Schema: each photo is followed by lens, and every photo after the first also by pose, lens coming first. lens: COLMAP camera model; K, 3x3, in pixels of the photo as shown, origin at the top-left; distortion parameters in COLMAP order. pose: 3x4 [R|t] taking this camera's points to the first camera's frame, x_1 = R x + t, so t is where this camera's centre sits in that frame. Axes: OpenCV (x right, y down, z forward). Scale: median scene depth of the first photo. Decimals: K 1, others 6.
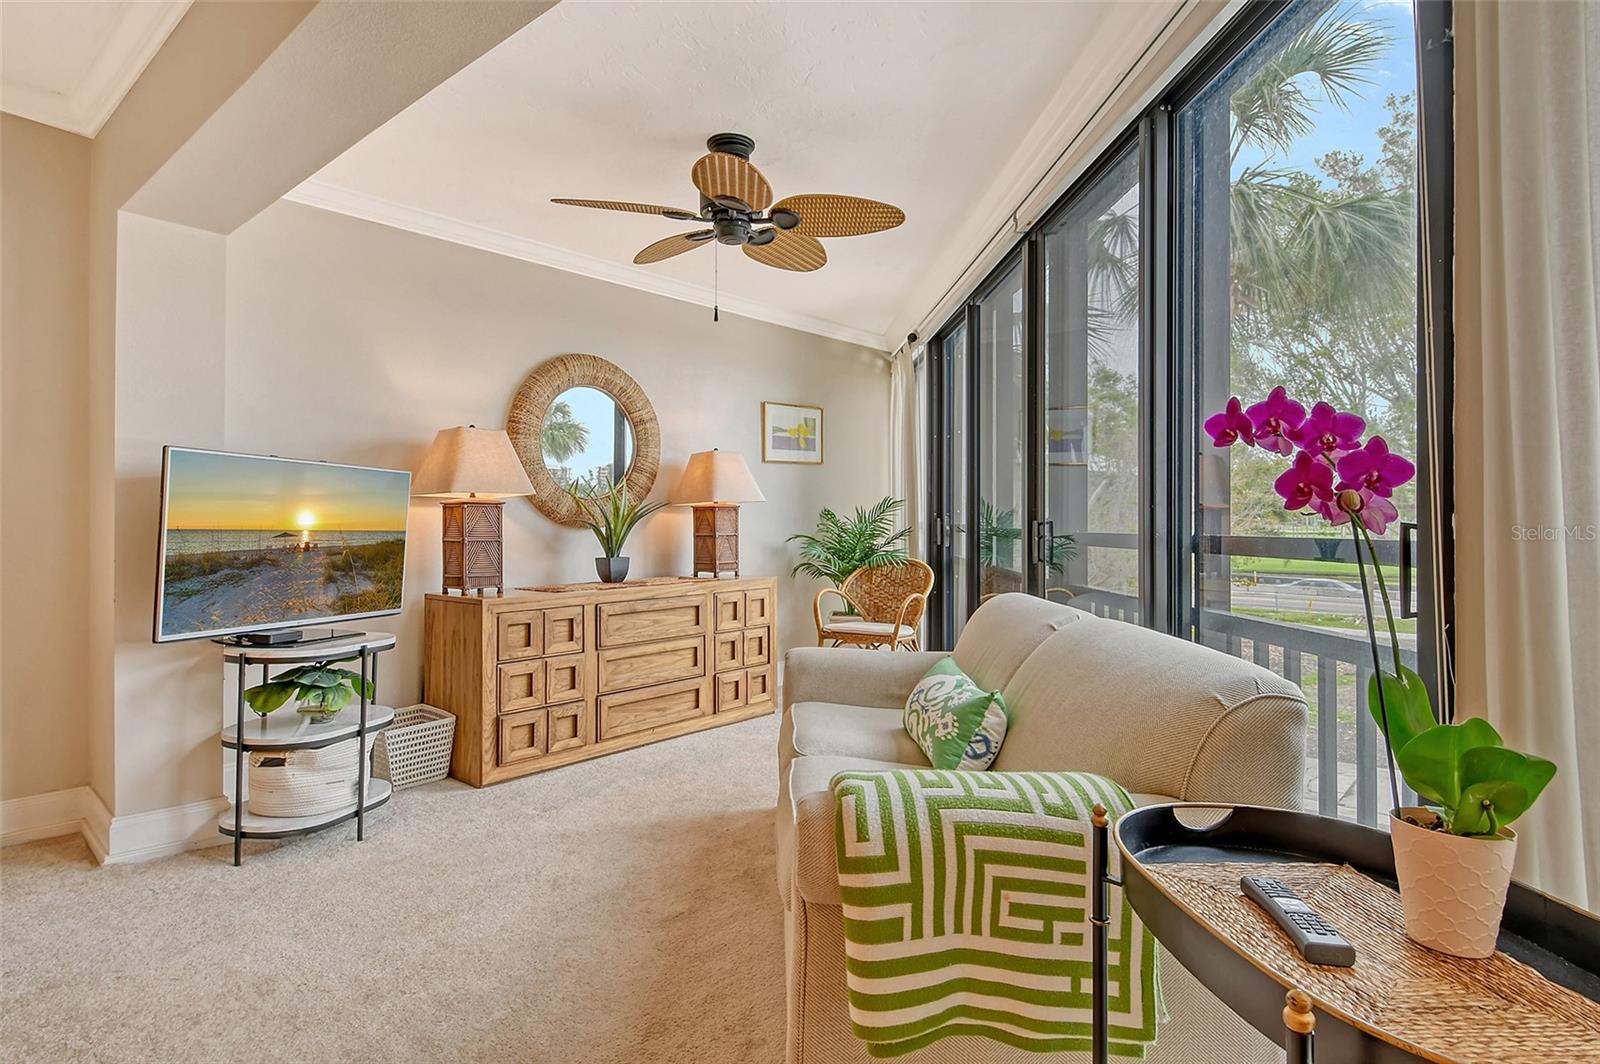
lens RADIAL K [[843.1, 0, 826.9], [0, 843.1, 517.3], [0, 0, 1]] dist [0.035878, -0.031608]
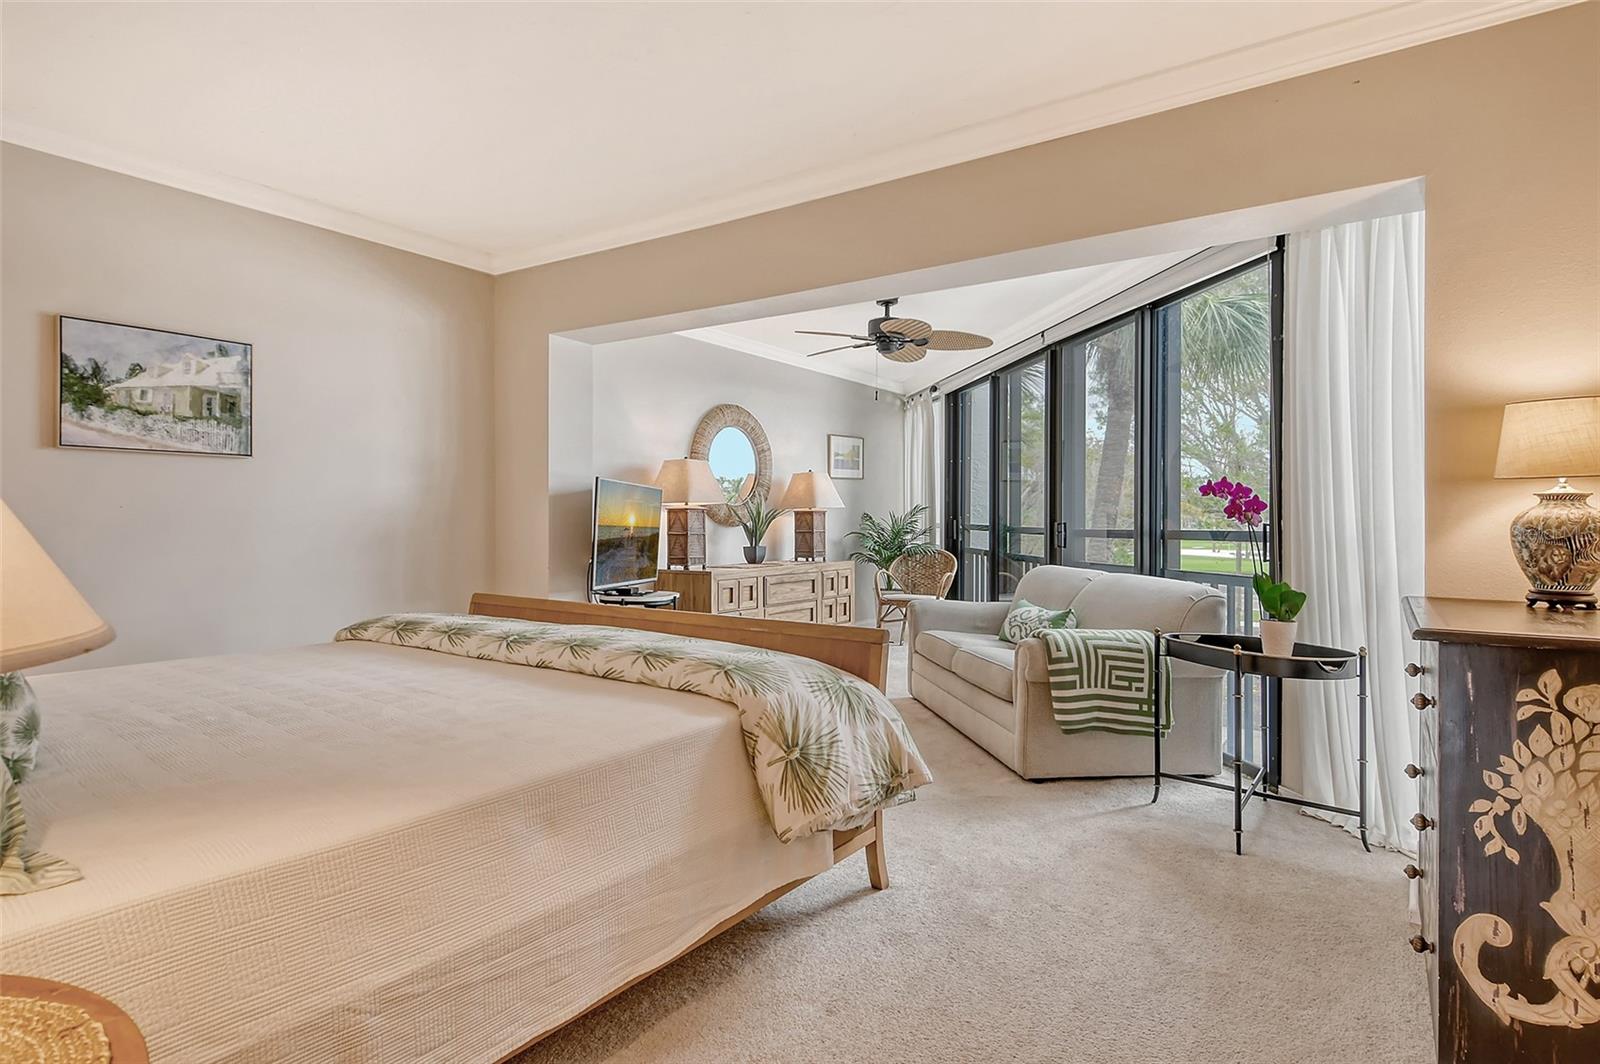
lens RADIAL K [[846.0, 0, 817.6], [0, 846.0, 523.4], [0, 0, 1]] dist [0.017115, -0.032832]
pose [[0.994026, 0.004650, 0.109047, -0.445421], [-0.005298, 0.999970, 0.005657, -0.000773], [-0.109017, -0.006201, 0.994021, -0.660783]]
